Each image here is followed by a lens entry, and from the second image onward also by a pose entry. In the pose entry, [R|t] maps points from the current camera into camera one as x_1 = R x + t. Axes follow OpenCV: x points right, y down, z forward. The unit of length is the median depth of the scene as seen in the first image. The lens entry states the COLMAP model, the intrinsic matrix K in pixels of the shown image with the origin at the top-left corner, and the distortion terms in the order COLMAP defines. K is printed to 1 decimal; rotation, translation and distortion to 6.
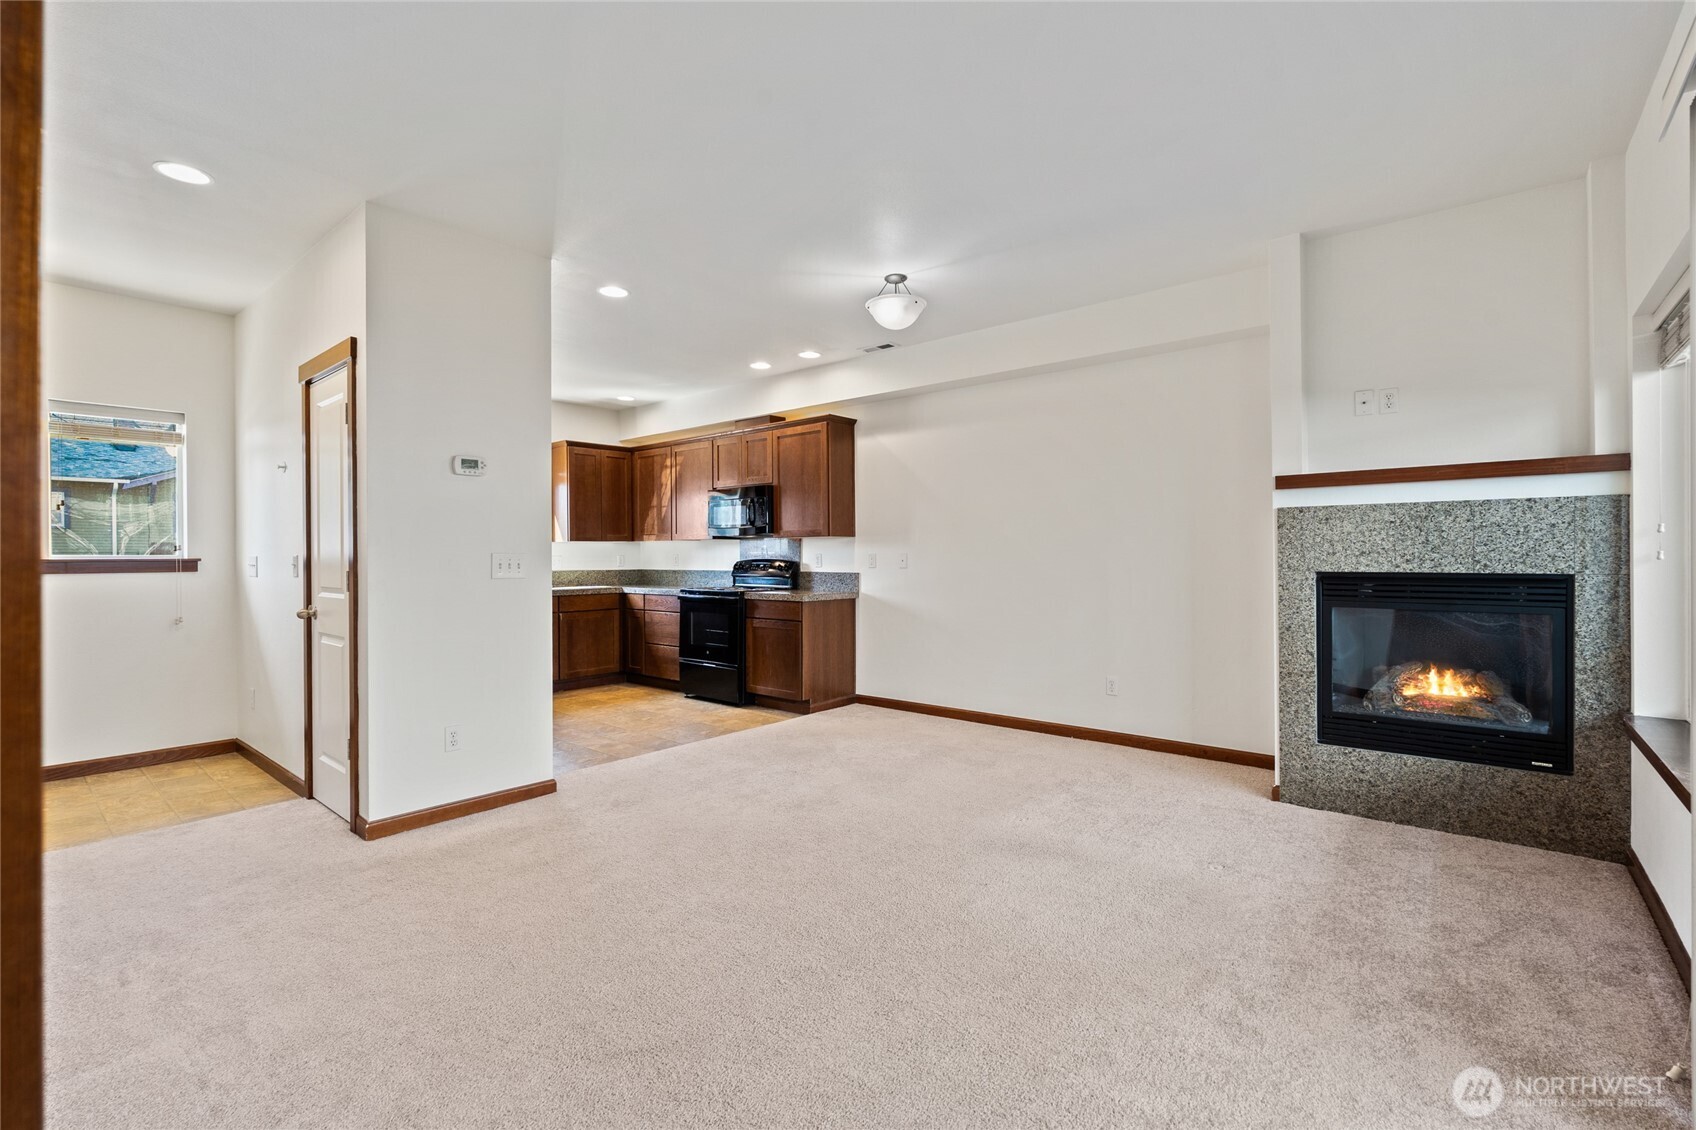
lens RADIAL K [[755.2, 0, 848.5], [0, 755.2, 554.9], [0, 0, 1]] dist [-0.001663, -0.000819]
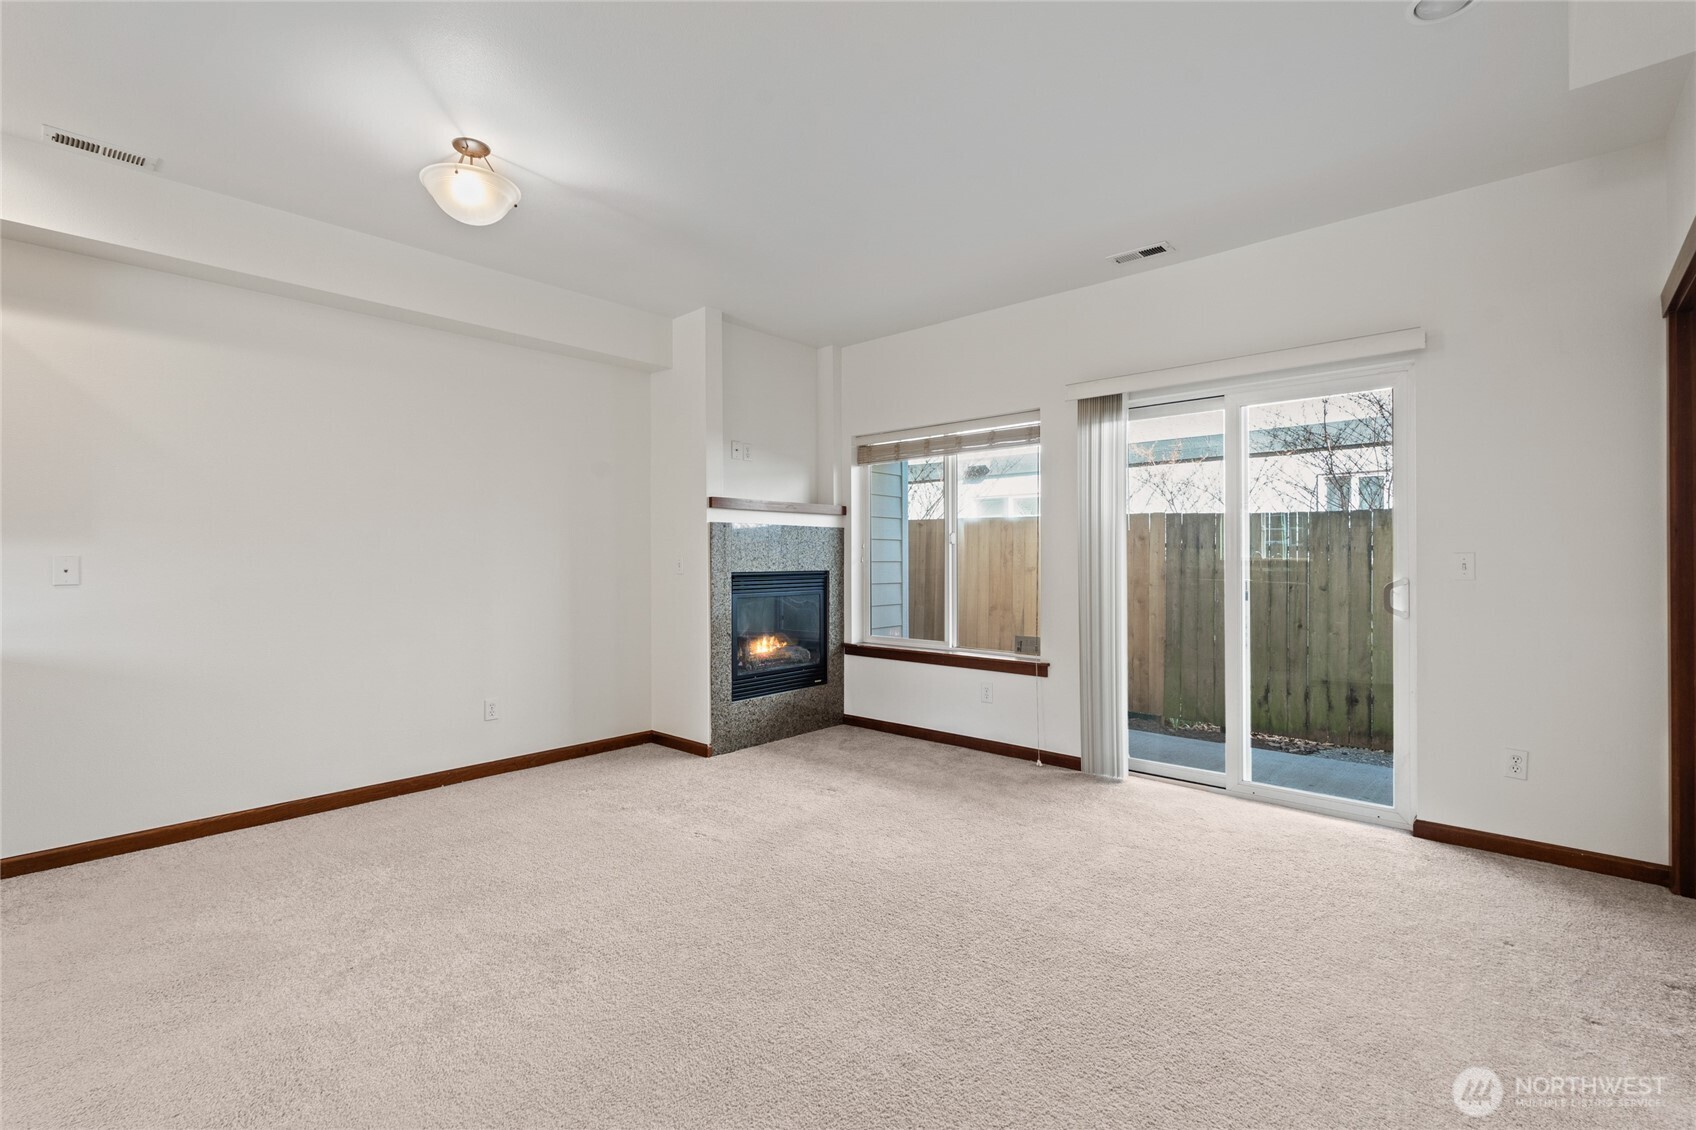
lens RADIAL K [[755.2, 0, 865.0], [0, 755.2, 563.2], [0, 0, 1]] dist [-0.001663, -0.000819]
pose [[0.017170, -0.003351, 0.999847, -0.362479], [0.000846, 0.999994, 0.003337, 0.000893], [-0.999852, 0.000788, 0.017173, 0.385858]]
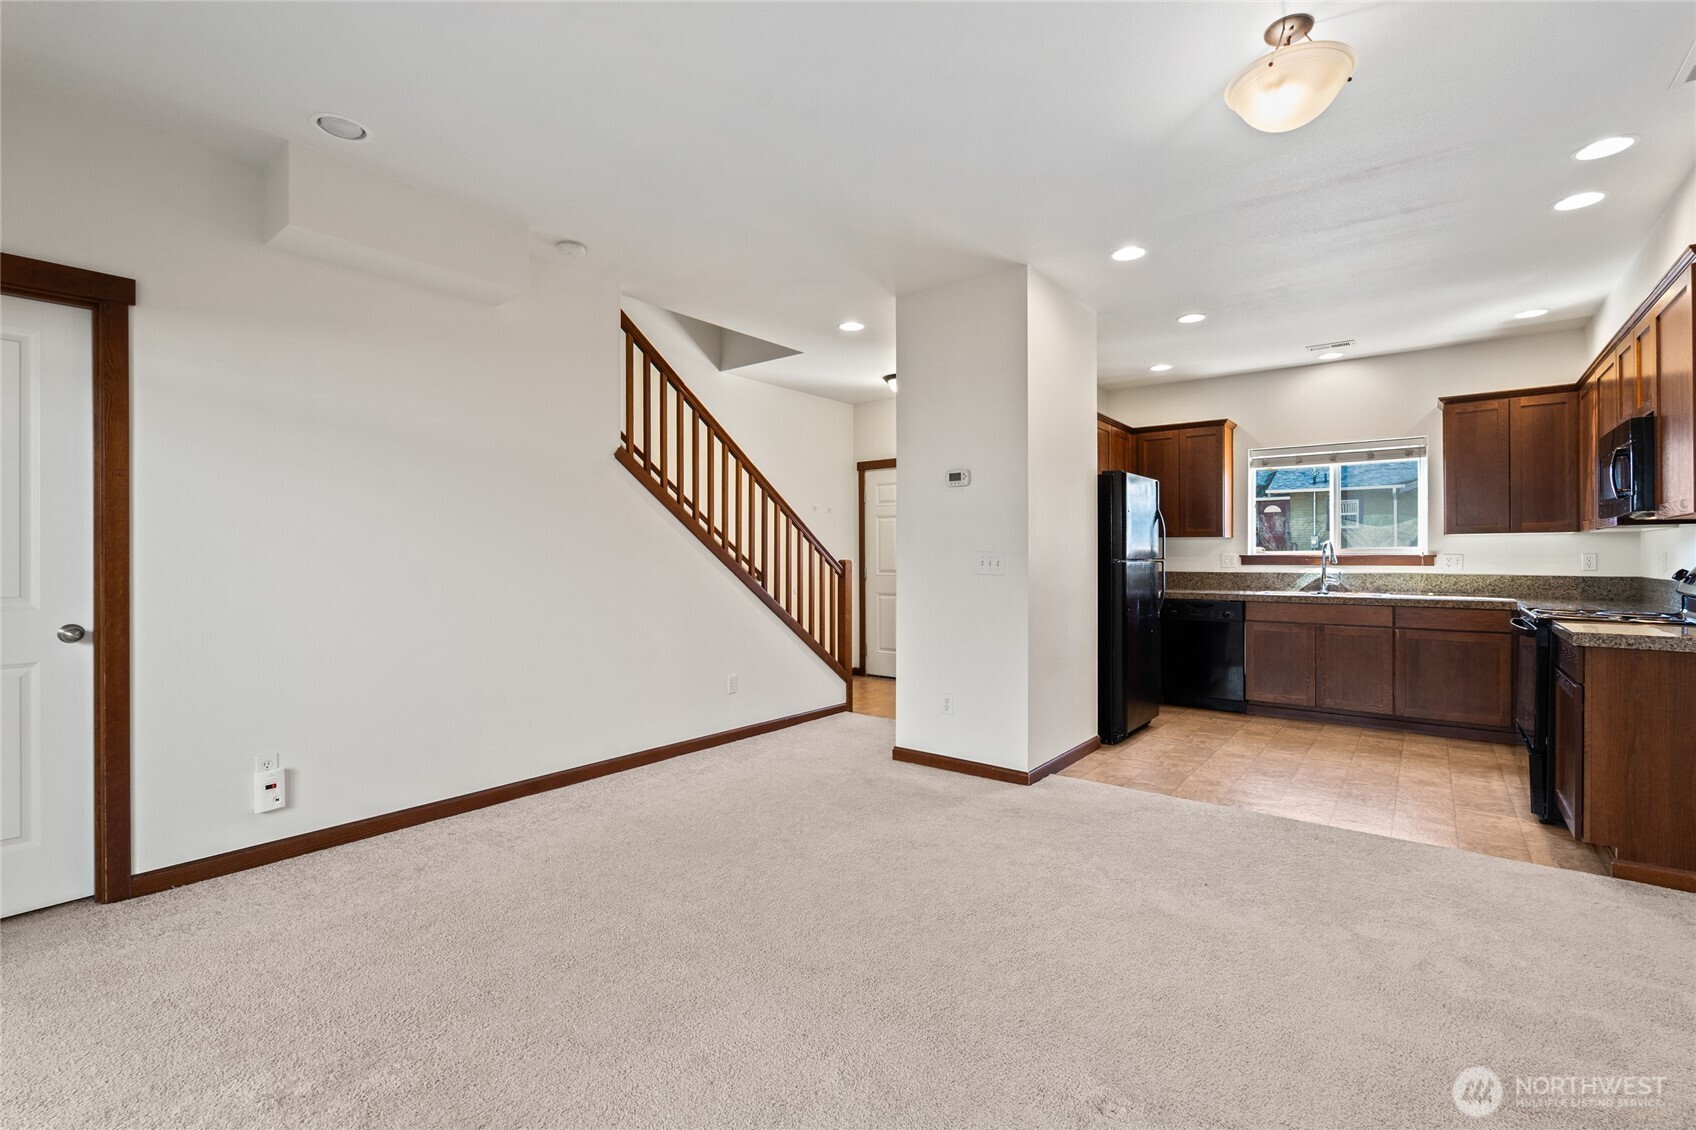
lens RADIAL K [[755.2, 0, 855.4], [0, 755.2, 553.3], [0, 0, 1]] dist [-0.001663, -0.000819]
pose [[0.040847, 0.002586, -0.999162, 0.347532], [0.000668, 0.999996, 0.002615, -0.002092], [0.999165, -0.000774, 0.040845, 0.408221]]
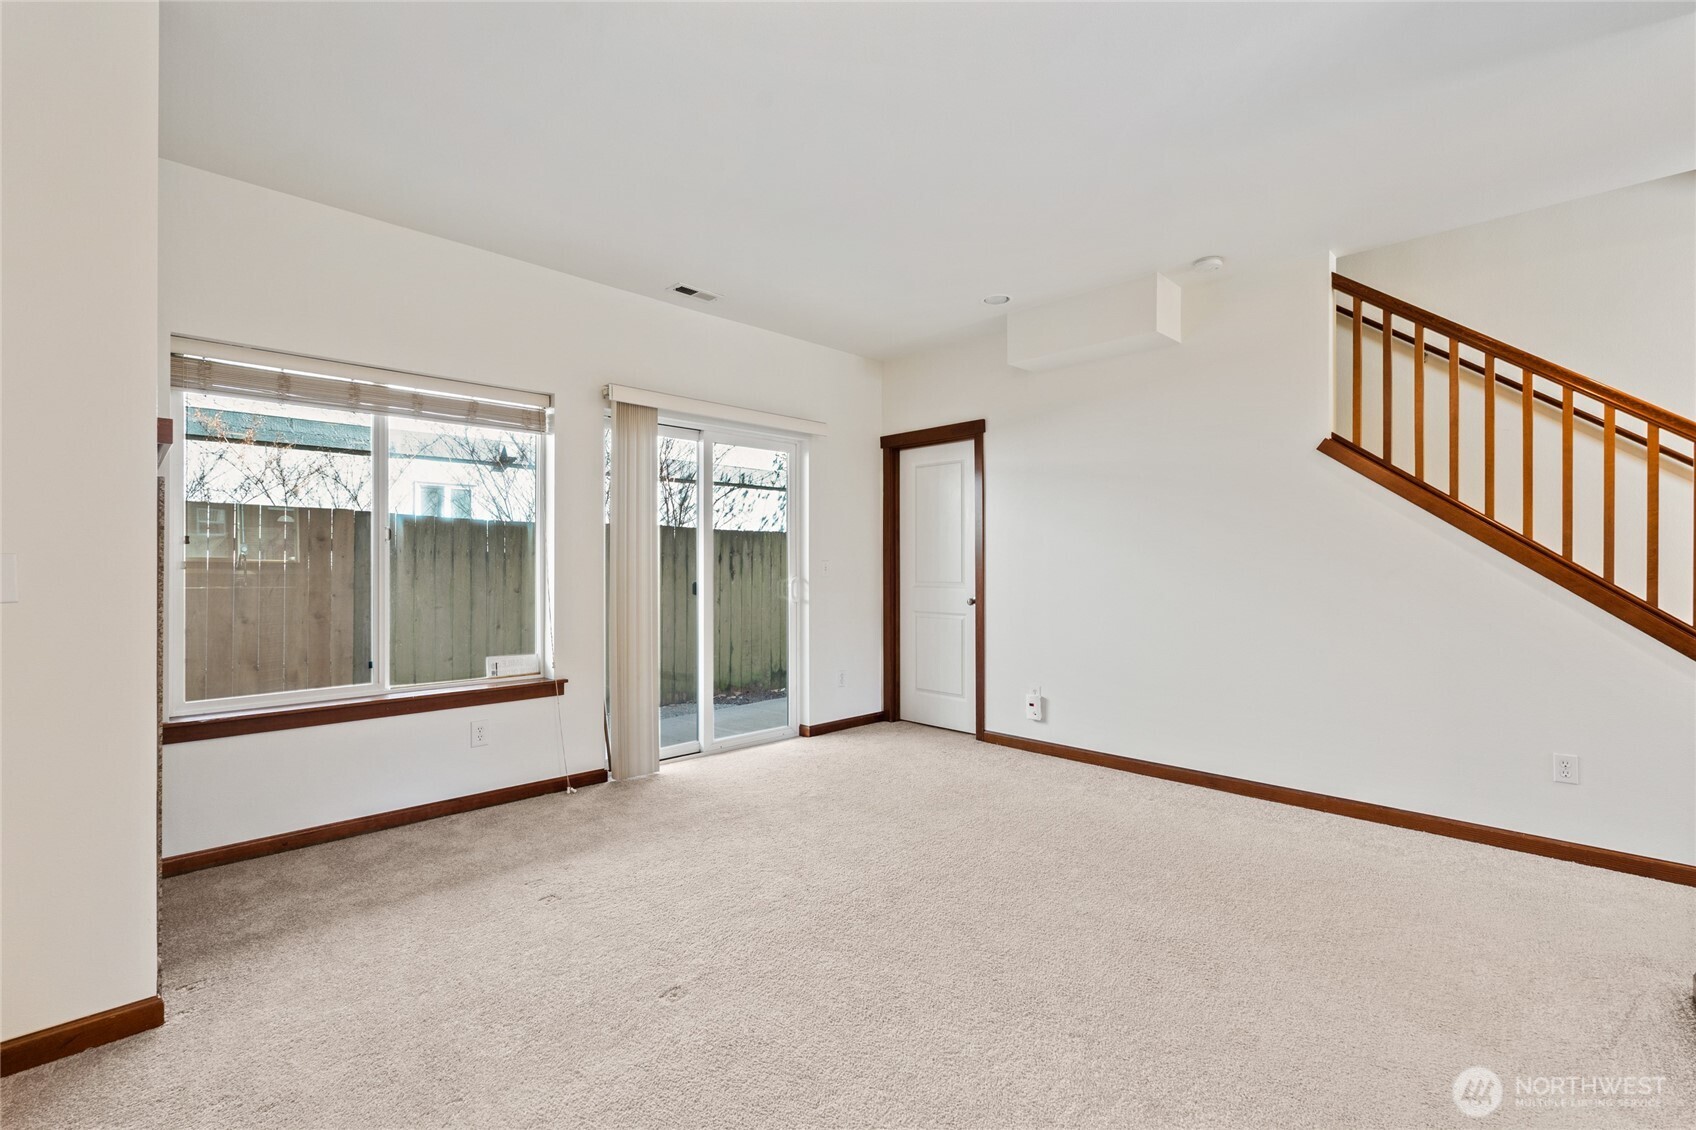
lens RADIAL K [[755.2, 0, 856.1], [0, 755.2, 562.6], [0, 0, 1]] dist [-0.001663, -0.000819]
pose [[-0.997105, 0.002153, 0.076004, 0.014613], [0.002134, 0.999998, -0.000336, -0.000533], [-0.076005, -0.000172, -0.997107, 0.804984]]
